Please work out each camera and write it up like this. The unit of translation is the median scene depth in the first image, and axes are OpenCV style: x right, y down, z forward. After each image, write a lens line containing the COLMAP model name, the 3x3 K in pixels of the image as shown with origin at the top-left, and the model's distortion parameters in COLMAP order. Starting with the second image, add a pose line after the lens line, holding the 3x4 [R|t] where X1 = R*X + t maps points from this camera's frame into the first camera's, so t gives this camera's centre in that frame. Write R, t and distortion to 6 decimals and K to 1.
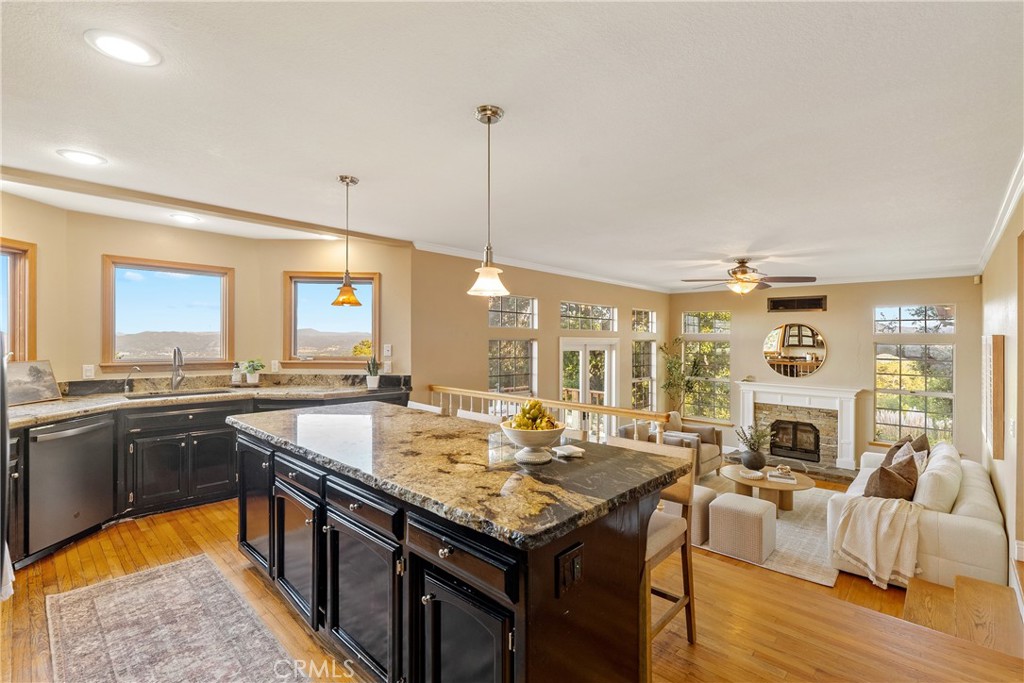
lens RADIAL K [[470.8, 0, 518.2], [0, 470.8, 338.6], [0, 0, 1]] dist [-0.000626, 0.000589]
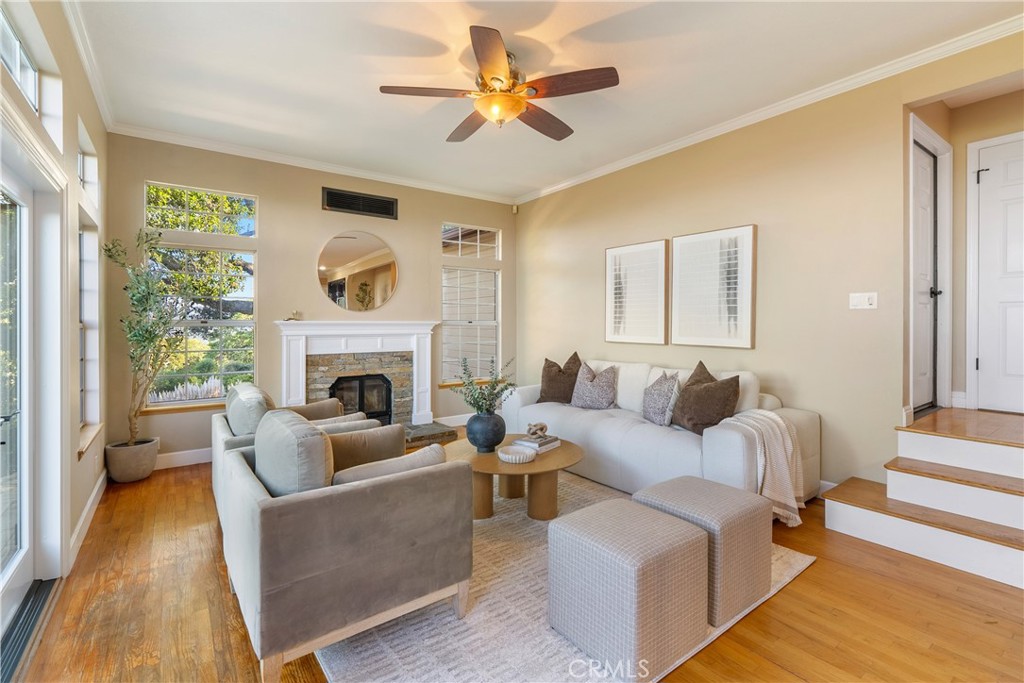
lens RADIAL K [[469.2, 0, 510.7], [0, 469.2, 321.0], [0, 0, 1]] dist [-0.003091, -0.000050]
pose [[0.204248, -0.006647, 0.978897, -0.041991], [0.005652, 0.999968, 0.005611, 0.113312], [-0.978903, 0.004387, 0.204279, 0.779705]]
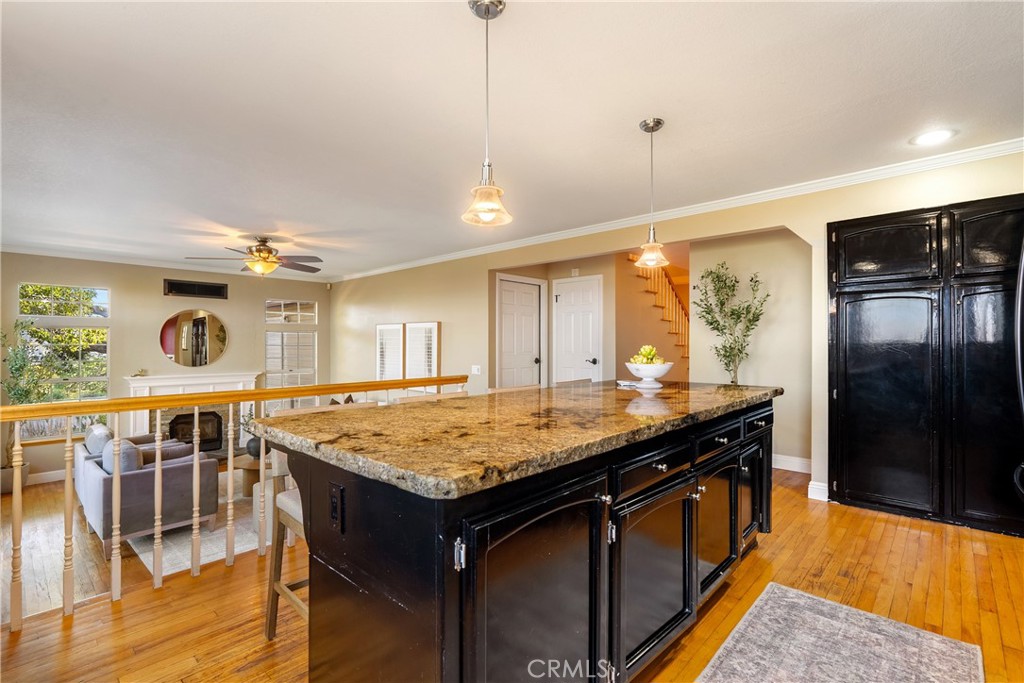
lens RADIAL K [[469.8, 0, 507.8], [0, 469.8, 342.1], [0, 0, 1]] dist [0.000409, 0.000568]
pose [[0.012574, -0.003075, 0.999916, -0.421835], [0.003519, 0.999989, 0.003031, 0.038626], [-0.999915, 0.003480, 0.012585, 0.433806]]
